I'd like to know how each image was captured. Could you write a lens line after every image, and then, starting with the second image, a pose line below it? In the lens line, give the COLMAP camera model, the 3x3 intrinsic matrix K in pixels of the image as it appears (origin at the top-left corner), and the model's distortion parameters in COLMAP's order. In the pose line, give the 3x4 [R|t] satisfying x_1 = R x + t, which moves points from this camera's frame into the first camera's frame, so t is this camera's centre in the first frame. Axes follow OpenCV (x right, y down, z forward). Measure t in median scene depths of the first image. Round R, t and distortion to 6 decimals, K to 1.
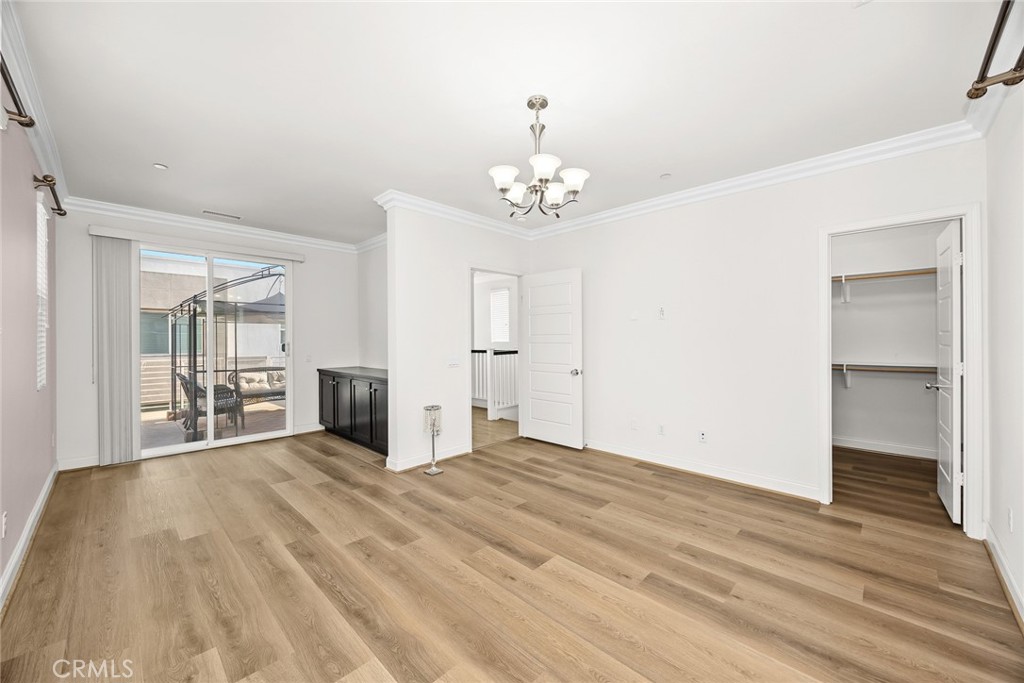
lens RADIAL K [[391.5, 0, 509.3], [0, 391.5, 336.9], [0, 0, 1]] dist [0.001004, 0.000187]
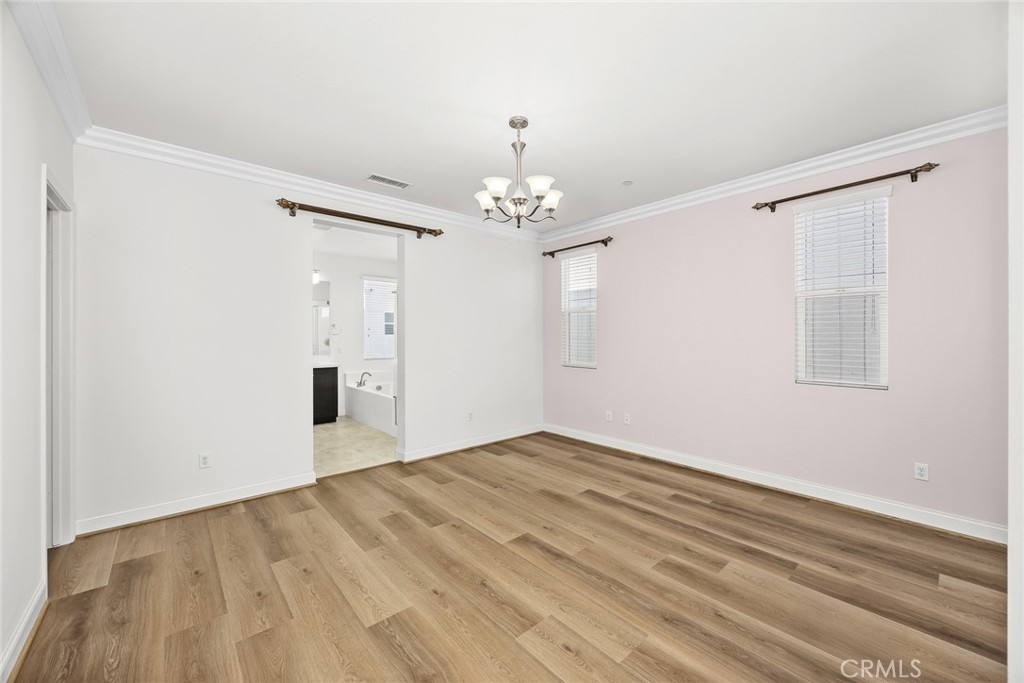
lens RADIAL K [[391.5, 0, 509.3], [0, 391.5, 336.9], [0, 0, 1]] dist [0.001004, 0.000187]
pose [[-0.995699, 0.003928, 0.092568, 0.004789], [0.004047, 0.999991, 0.001091, 0.005505], [-0.092563, 0.001461, -0.995706, 1.983376]]
